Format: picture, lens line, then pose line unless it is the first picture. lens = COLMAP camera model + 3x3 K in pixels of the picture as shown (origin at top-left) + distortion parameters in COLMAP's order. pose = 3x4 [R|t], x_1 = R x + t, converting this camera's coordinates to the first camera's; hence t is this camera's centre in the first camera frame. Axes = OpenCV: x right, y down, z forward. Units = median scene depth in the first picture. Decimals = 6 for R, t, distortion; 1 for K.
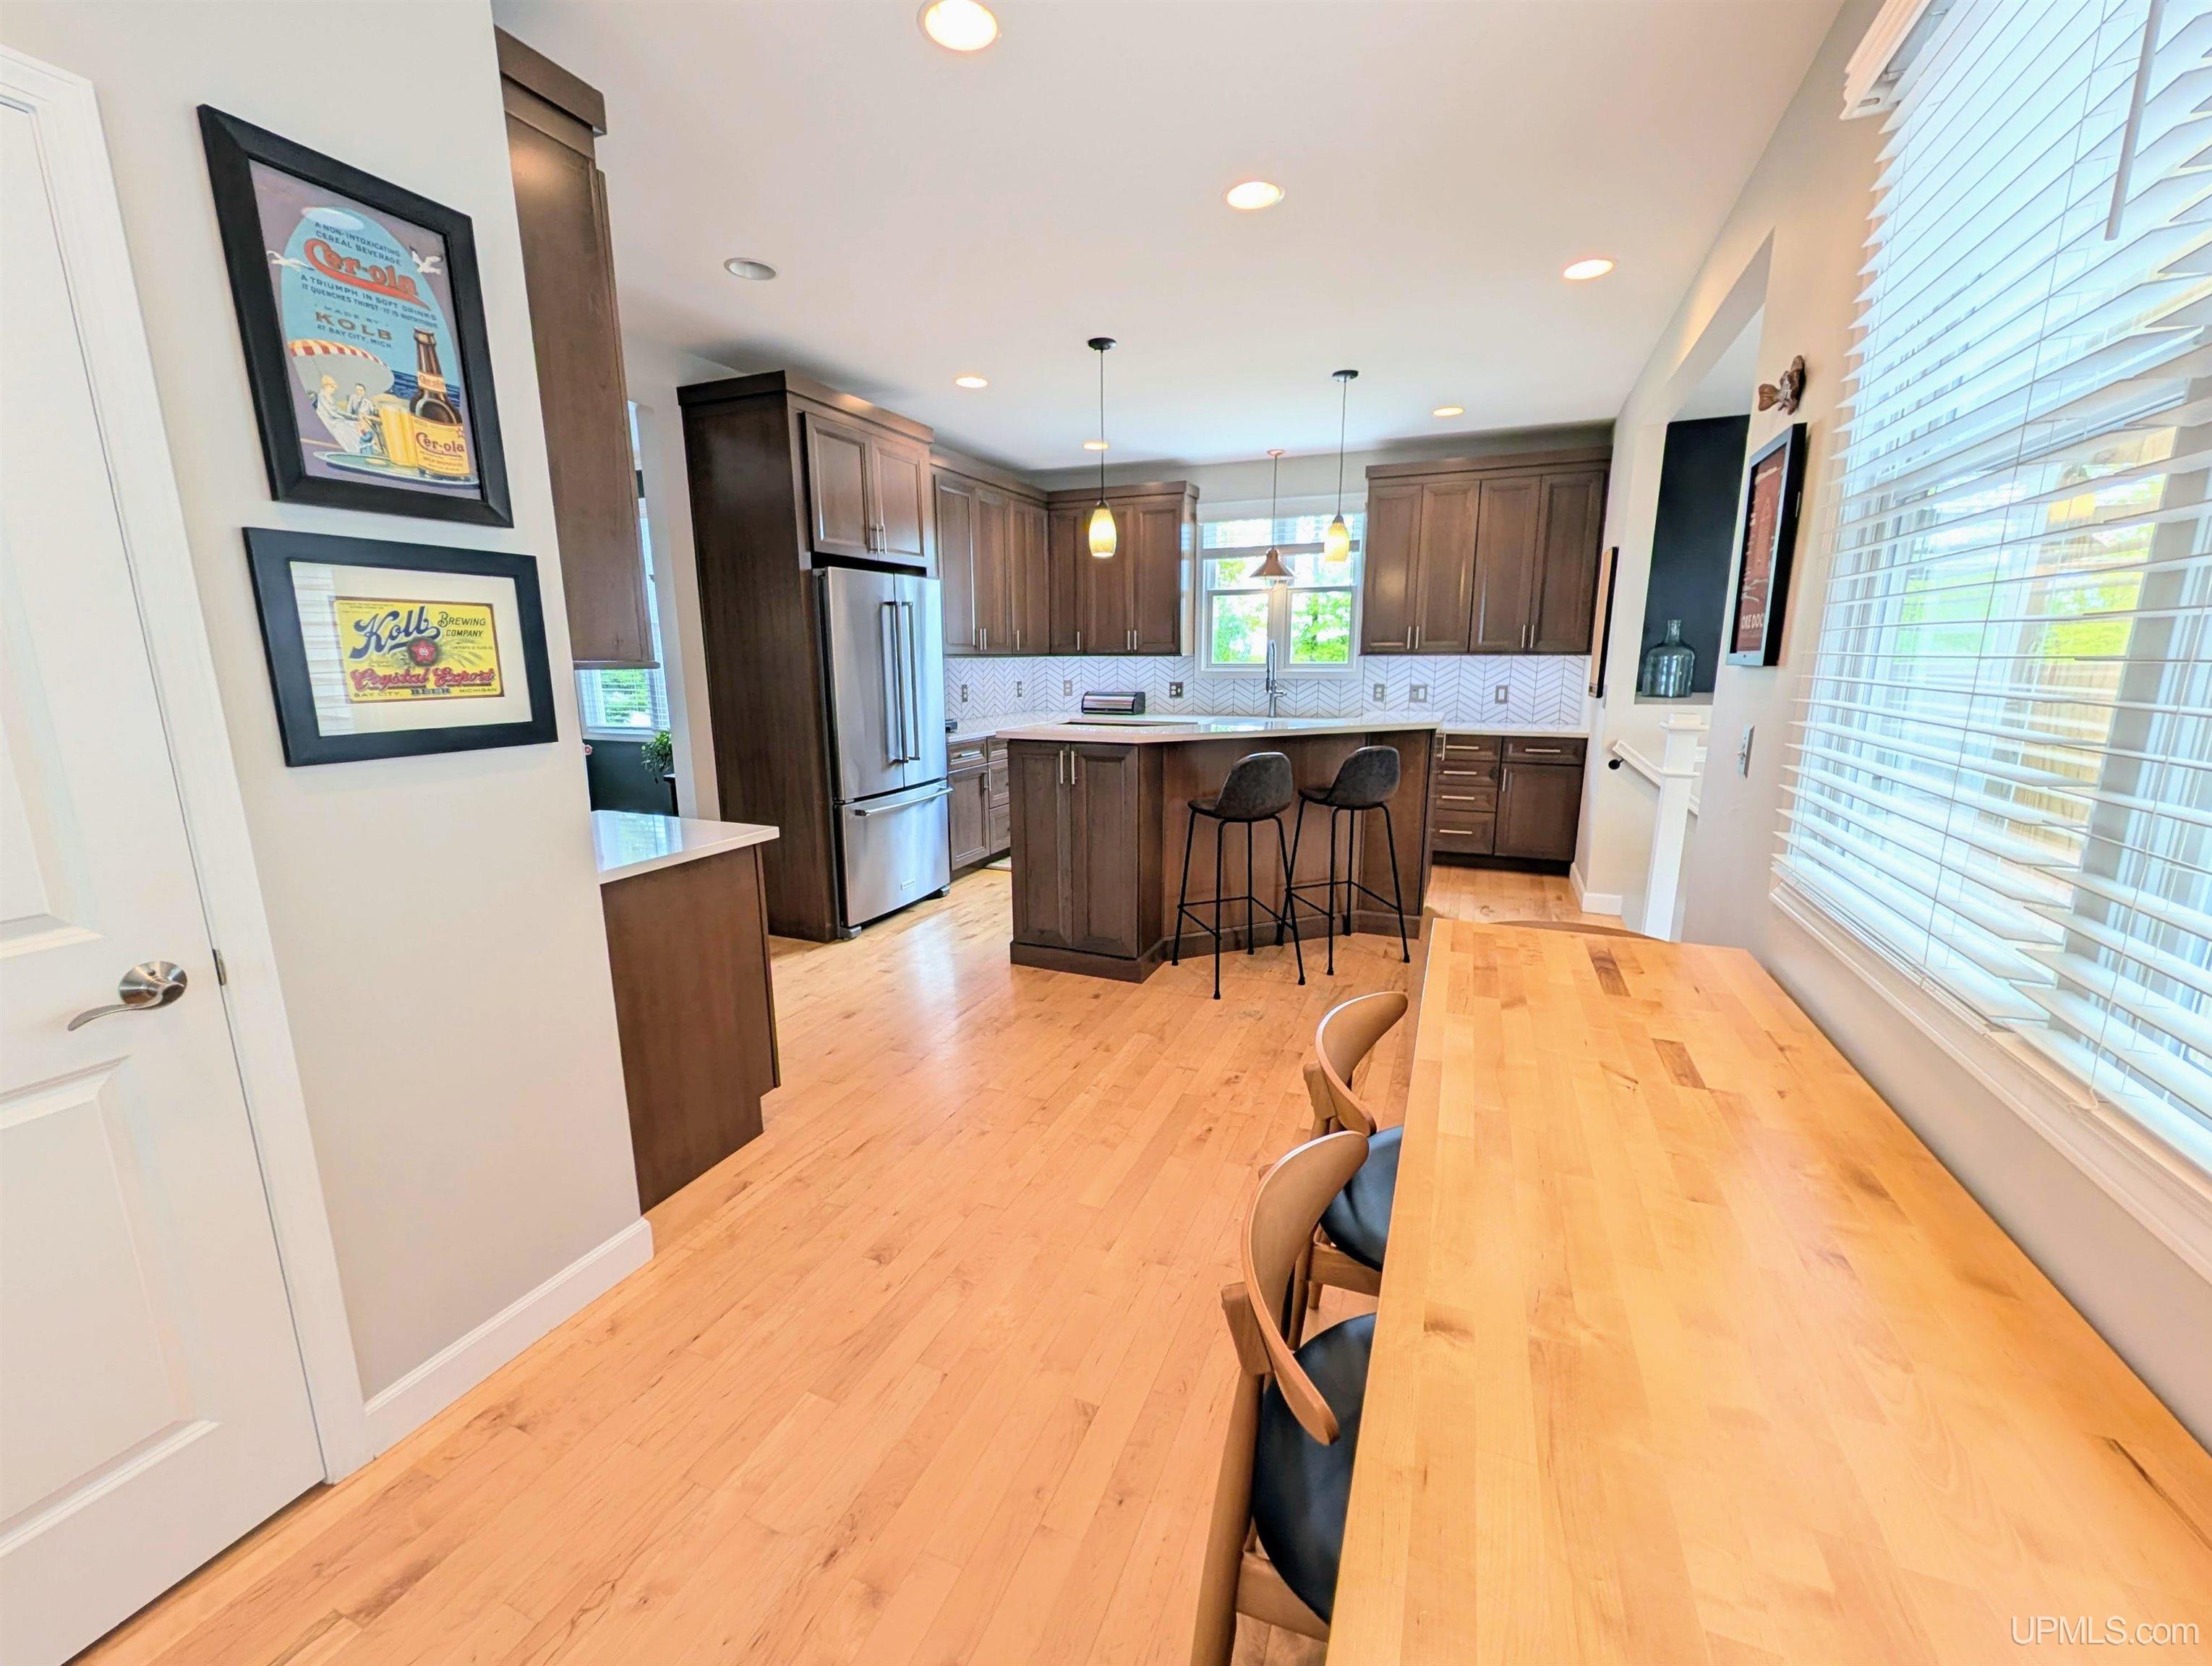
lens RADIAL K [[851.9, 0, 1109.0], [0, 851.9, 829.3], [0, 0, 1]] dist [0.001426, 0.000313]
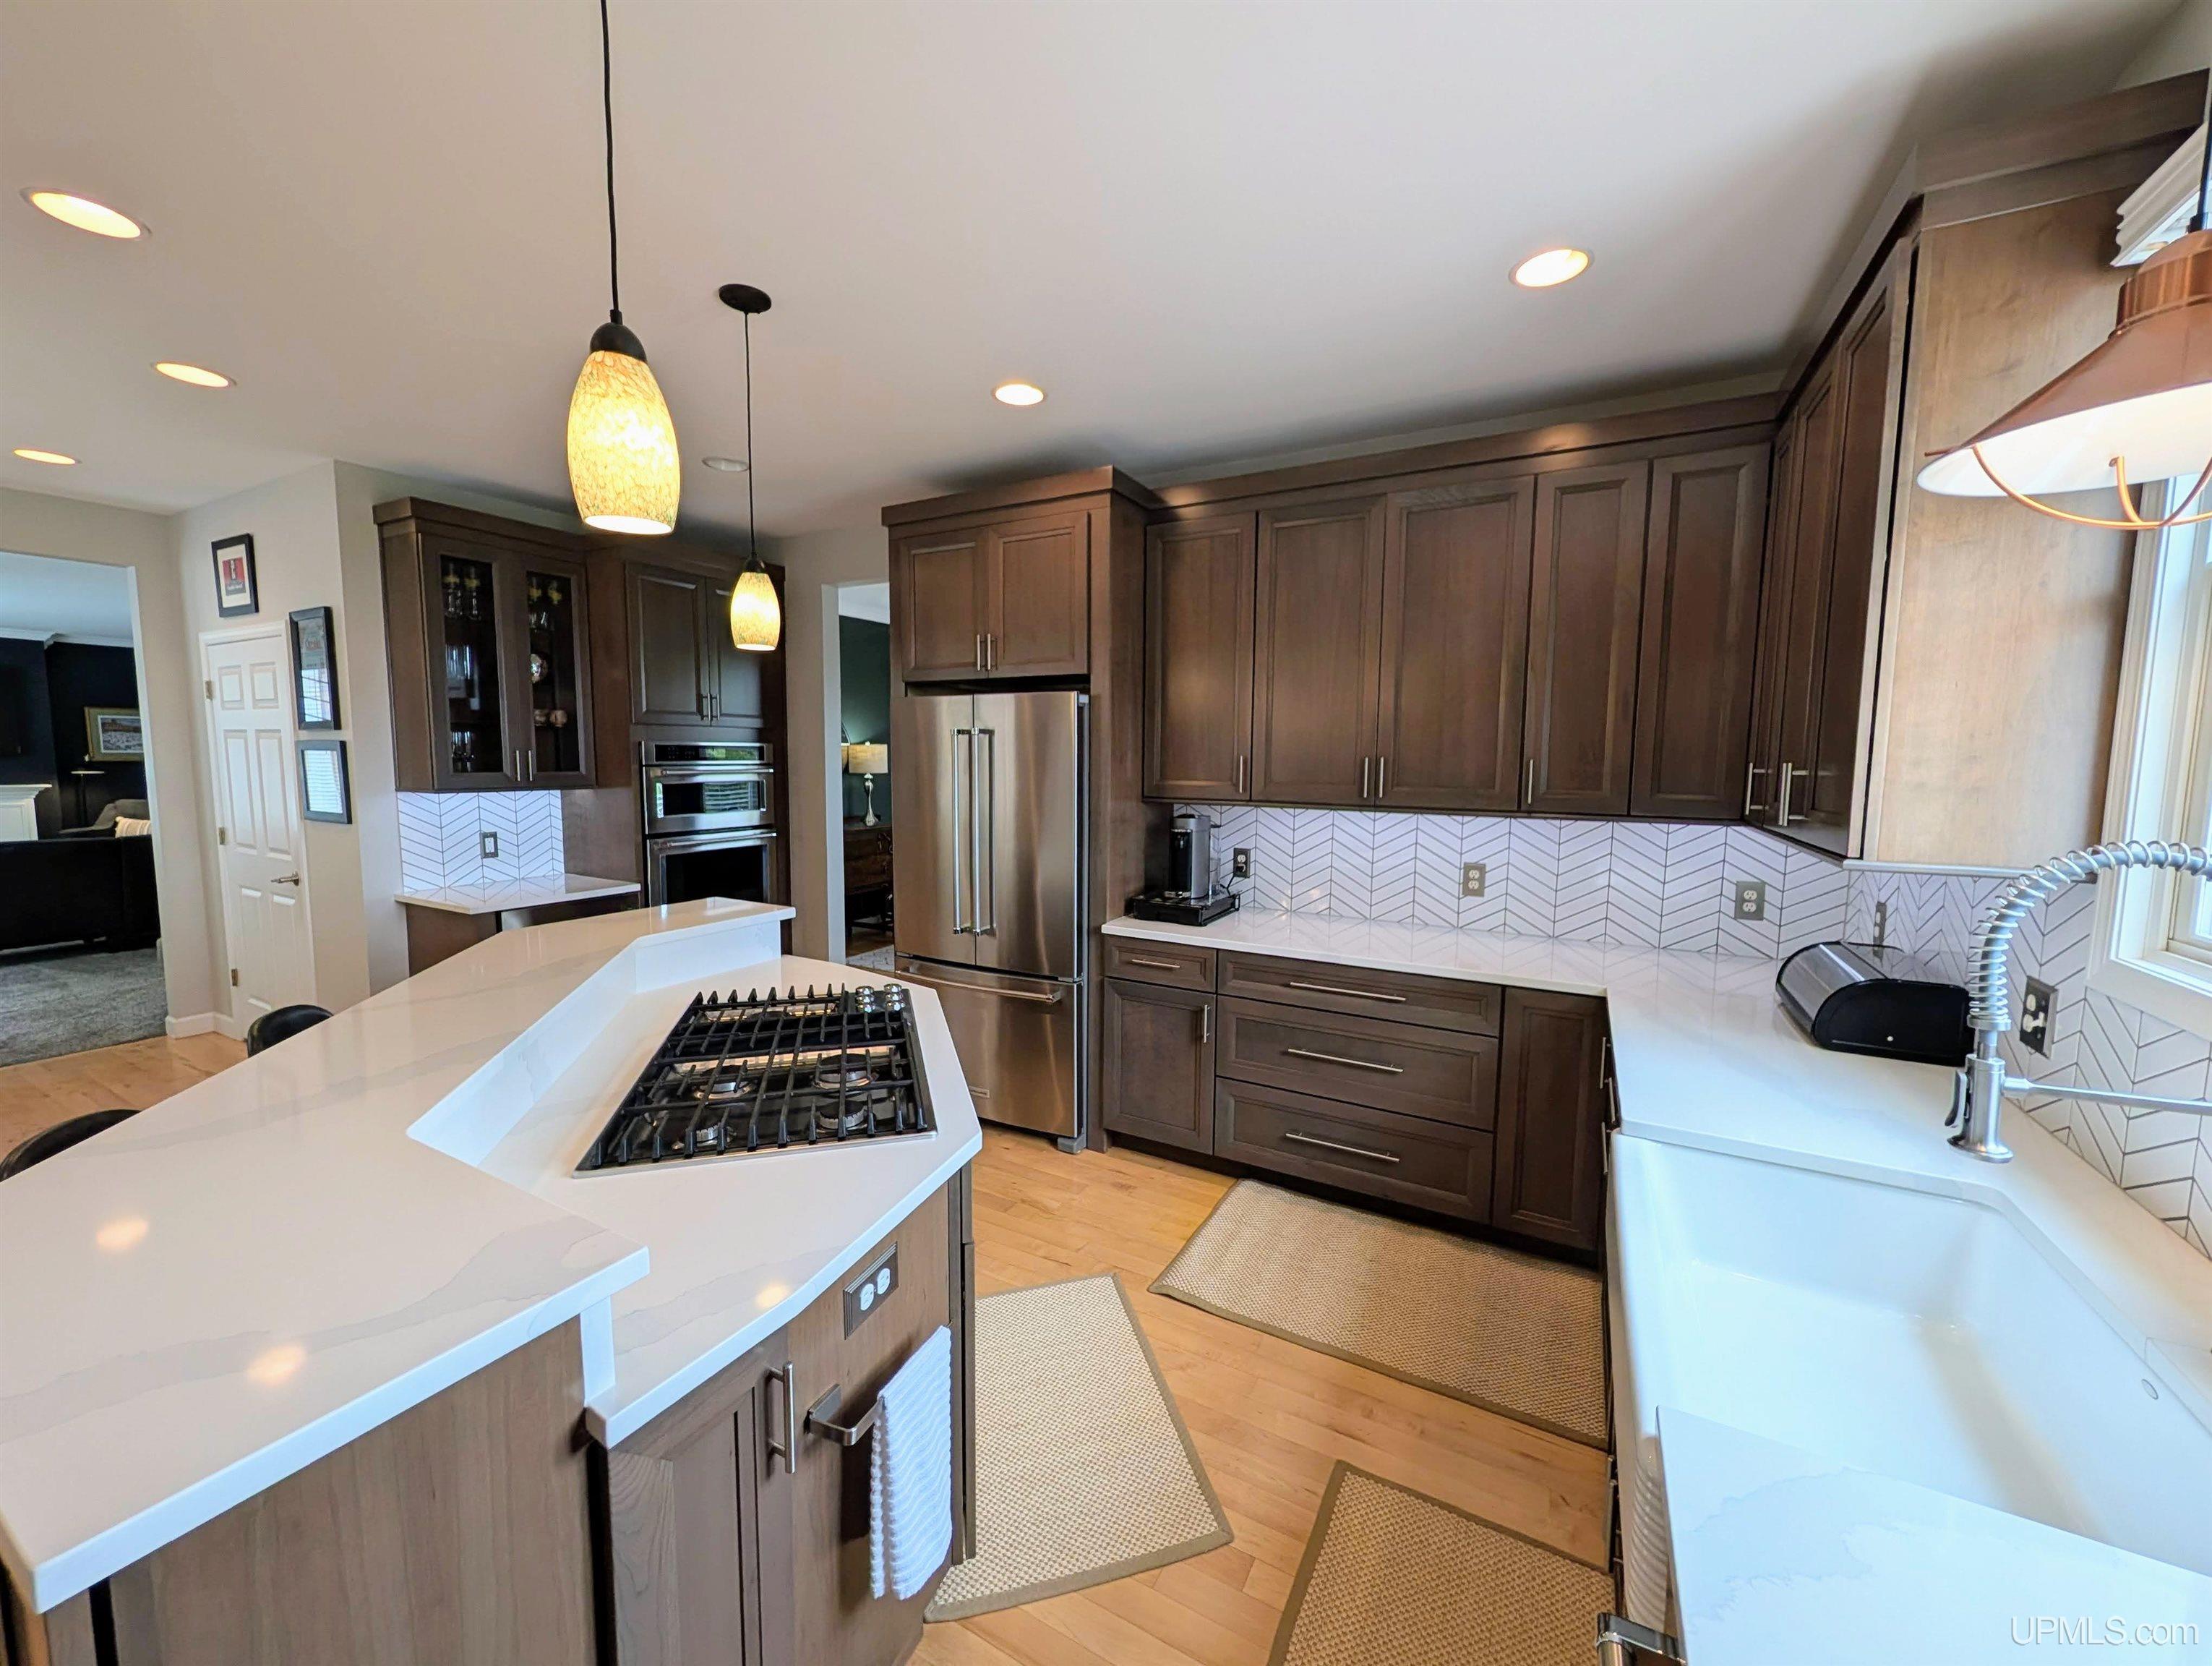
lens RADIAL K [[852.0, 0, 1109.0], [0, 852.0, 829.3], [0, 0, 1]] dist [0.001426, 0.000313]
pose [[-0.106967, 0.076256, -0.991334, 0.522490], [-0.214422, 0.971823, 0.097892, -0.278118], [0.970866, 0.223035, -0.087602, 1.196968]]
